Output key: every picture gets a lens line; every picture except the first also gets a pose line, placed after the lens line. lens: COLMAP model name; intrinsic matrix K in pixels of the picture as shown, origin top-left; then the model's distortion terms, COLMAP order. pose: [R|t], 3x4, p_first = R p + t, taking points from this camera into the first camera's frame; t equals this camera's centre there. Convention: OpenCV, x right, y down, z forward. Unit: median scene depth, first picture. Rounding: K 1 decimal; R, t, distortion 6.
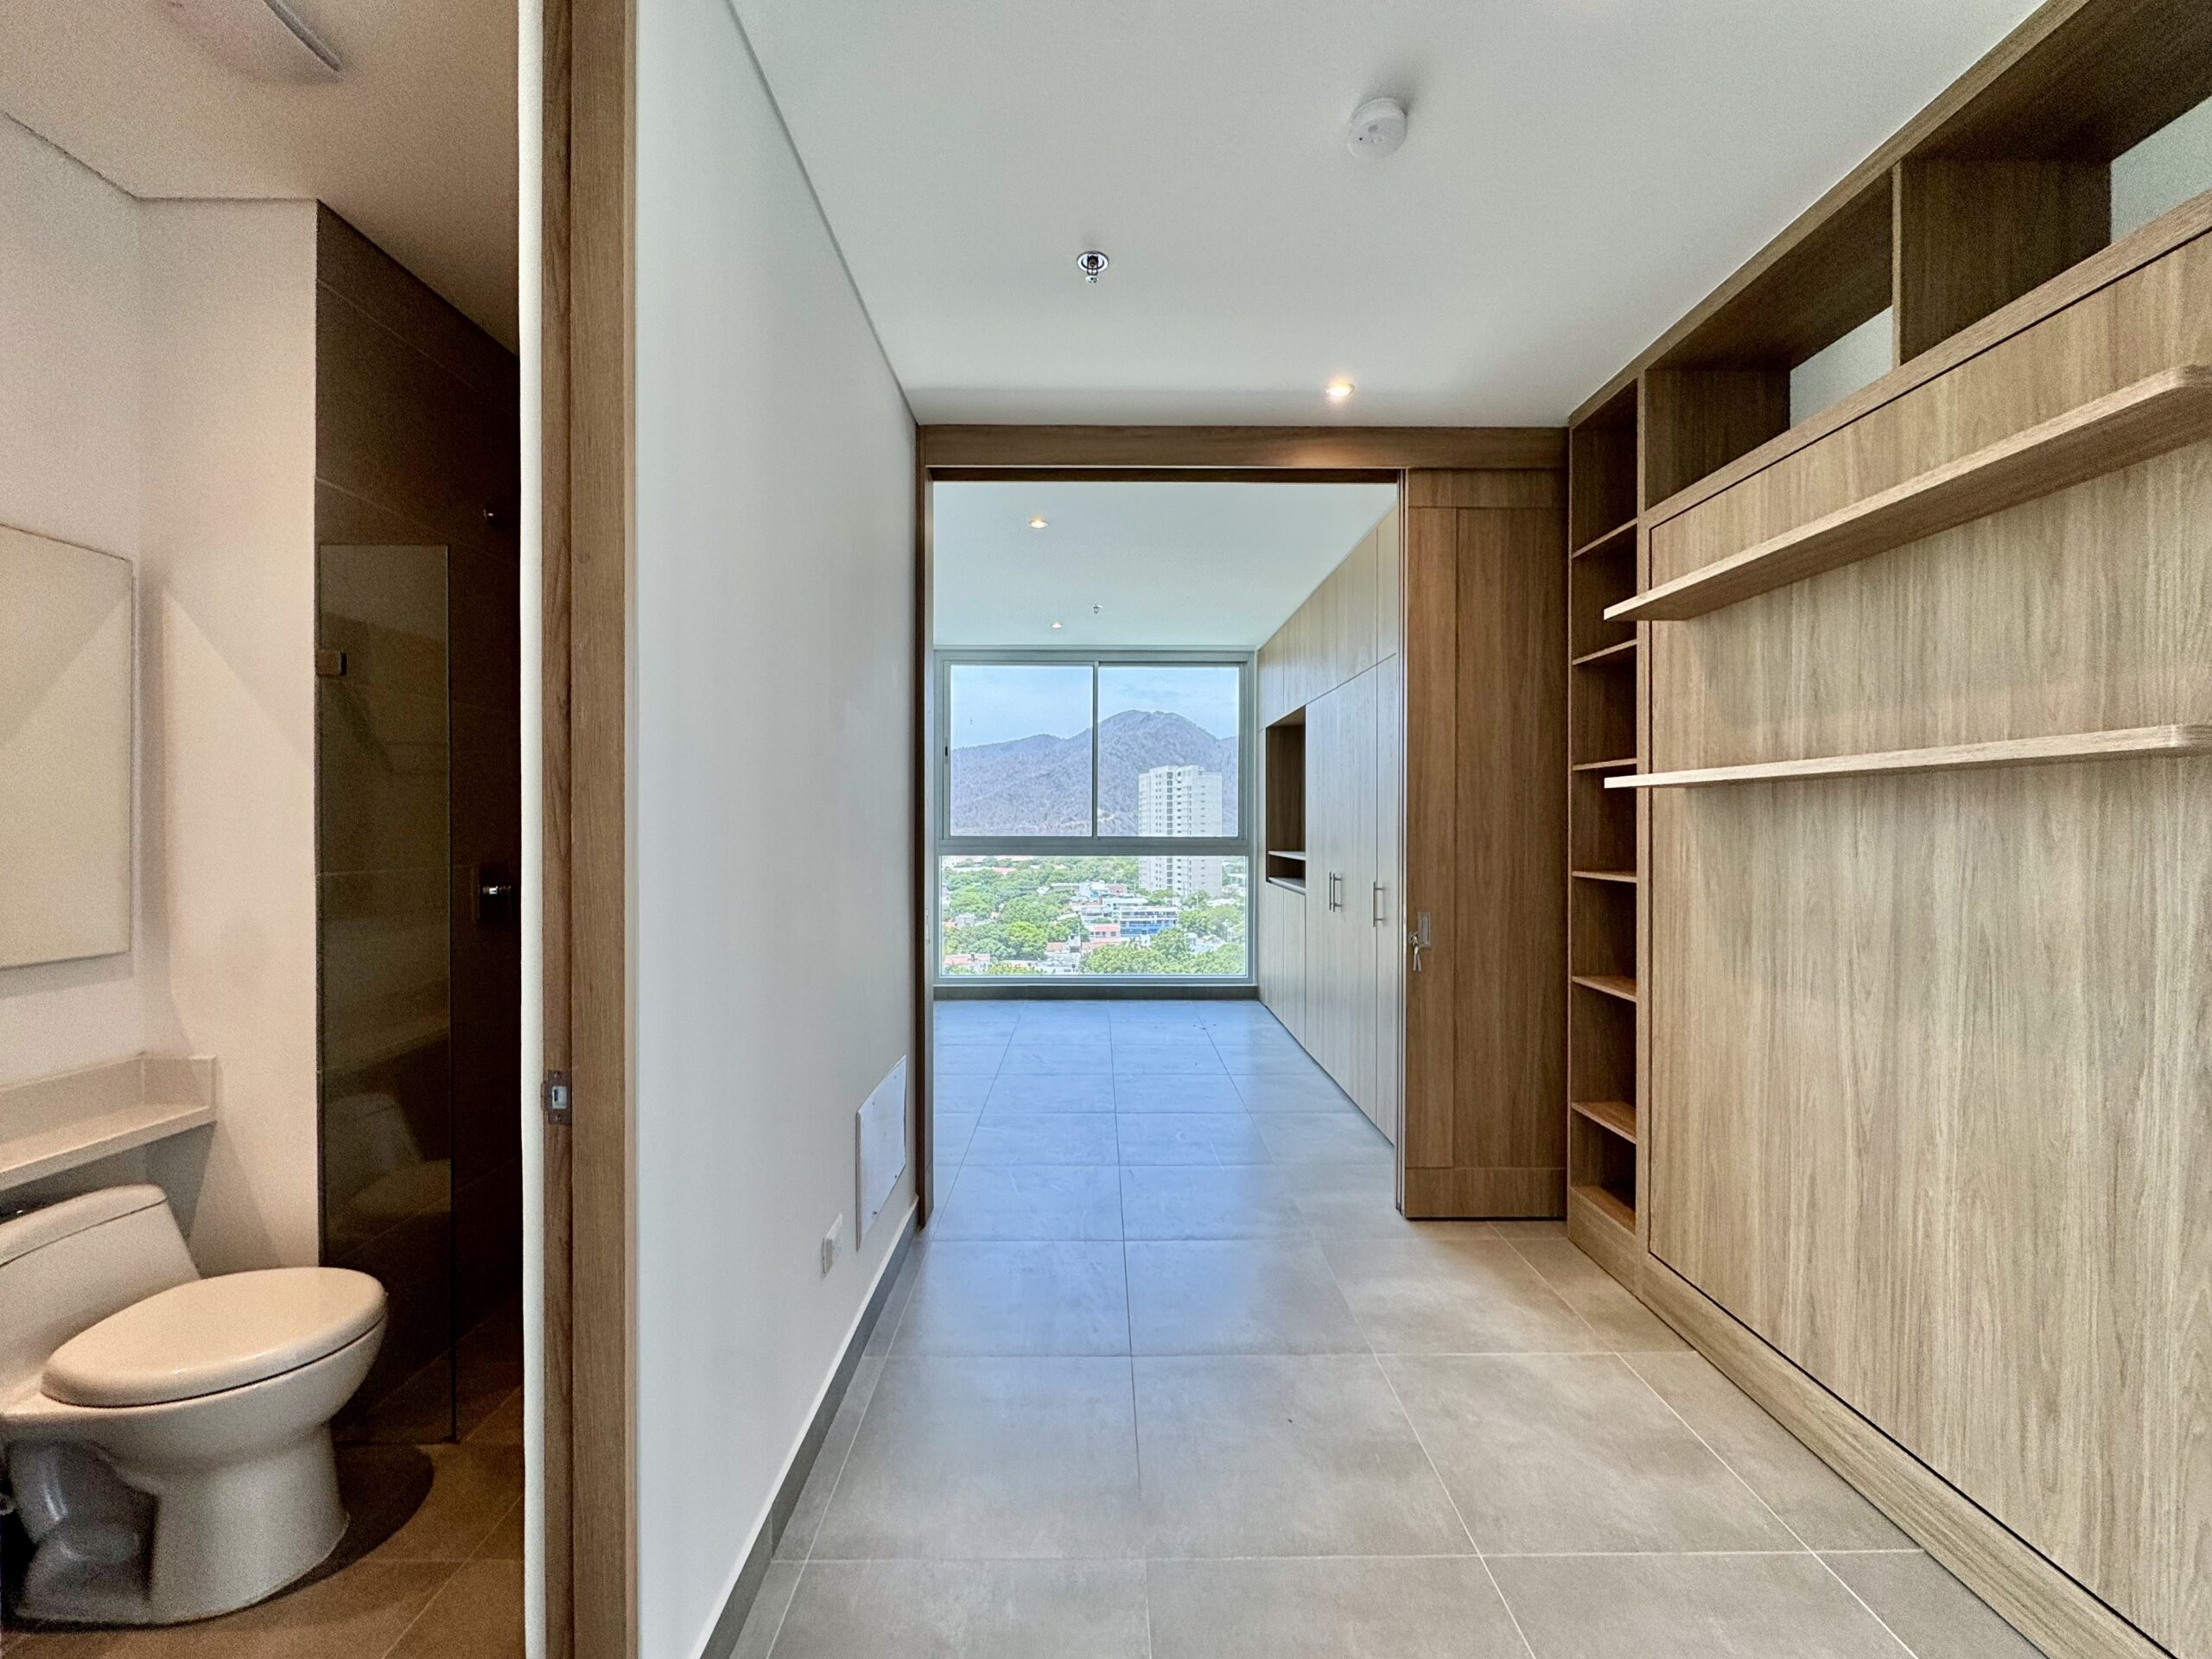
lens RADIAL K [[885.2, 0, 1107.8], [0, 885.2, 835.2], [0, 0, 1]] dist [-0.001619, -0.000520]
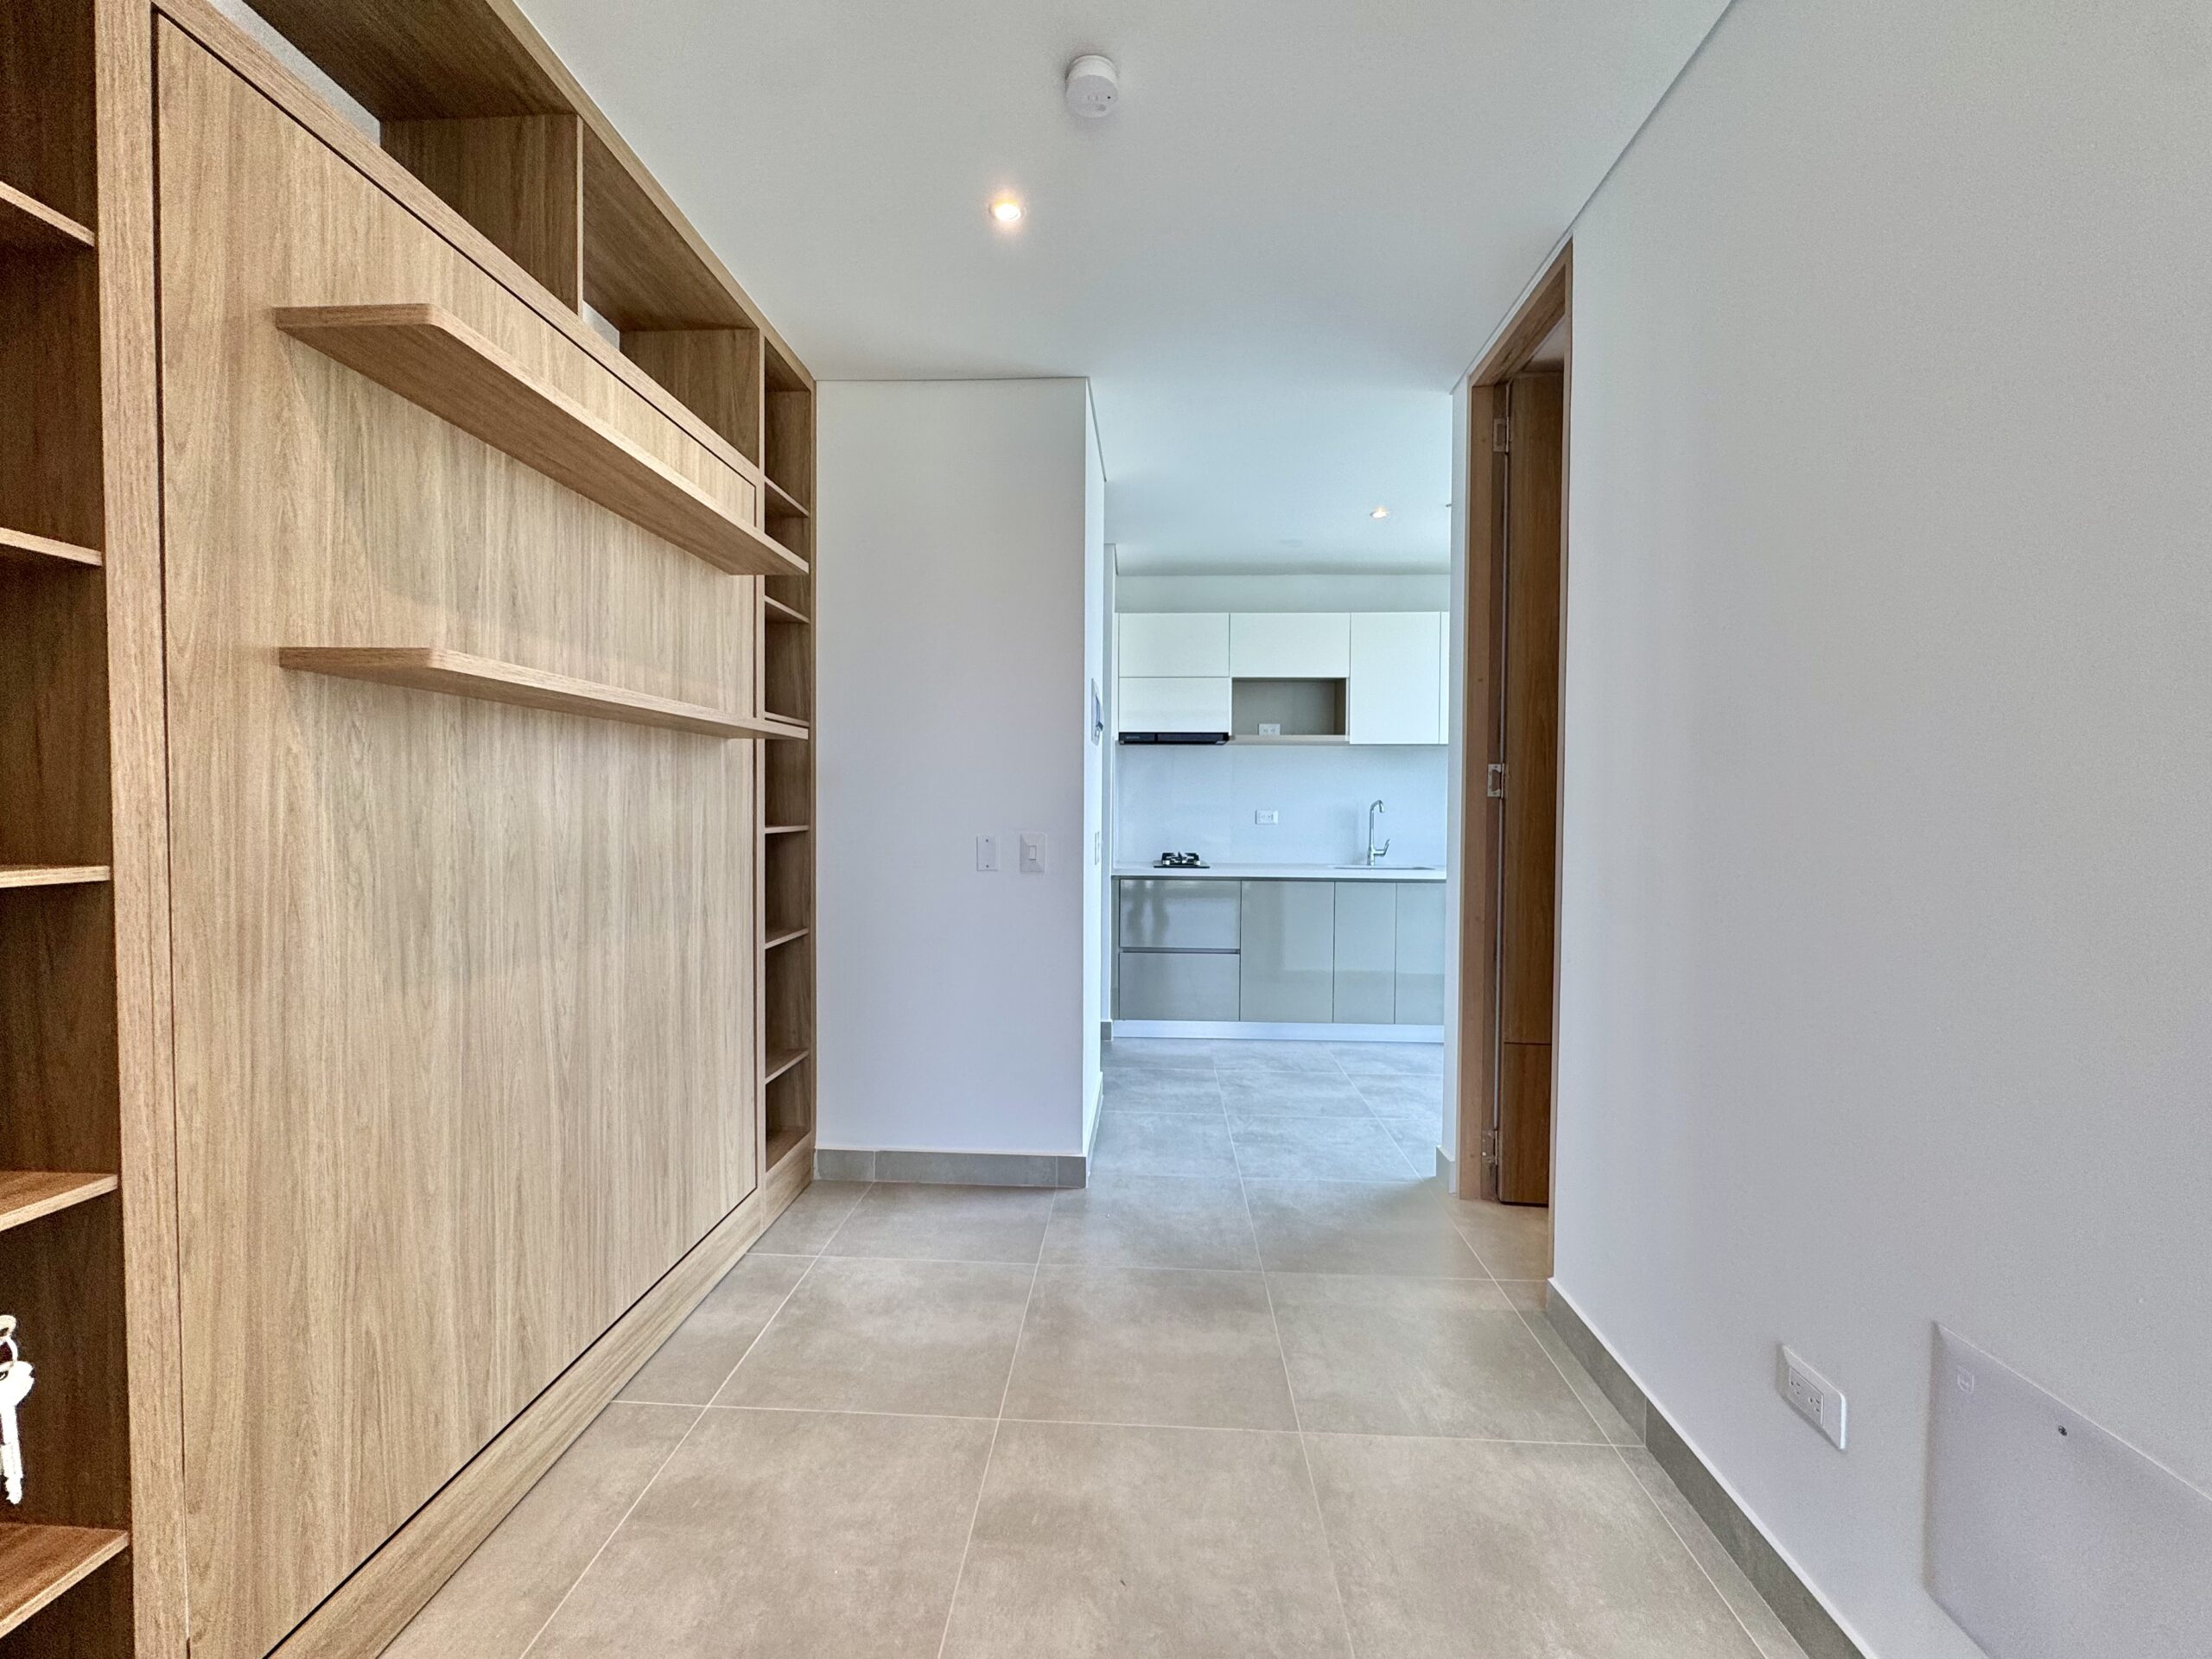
lens RADIAL K [[885.2, 0, 1107.8], [0, 885.2, 835.2], [0, 0, 1]] dist [-0.001619, -0.000520]
pose [[-0.998265, -0.009706, 0.058072, 0.205657], [-0.007906, 0.999484, 0.031135, 0.034956], [-0.058344, 0.030622, -0.997827, 1.893725]]
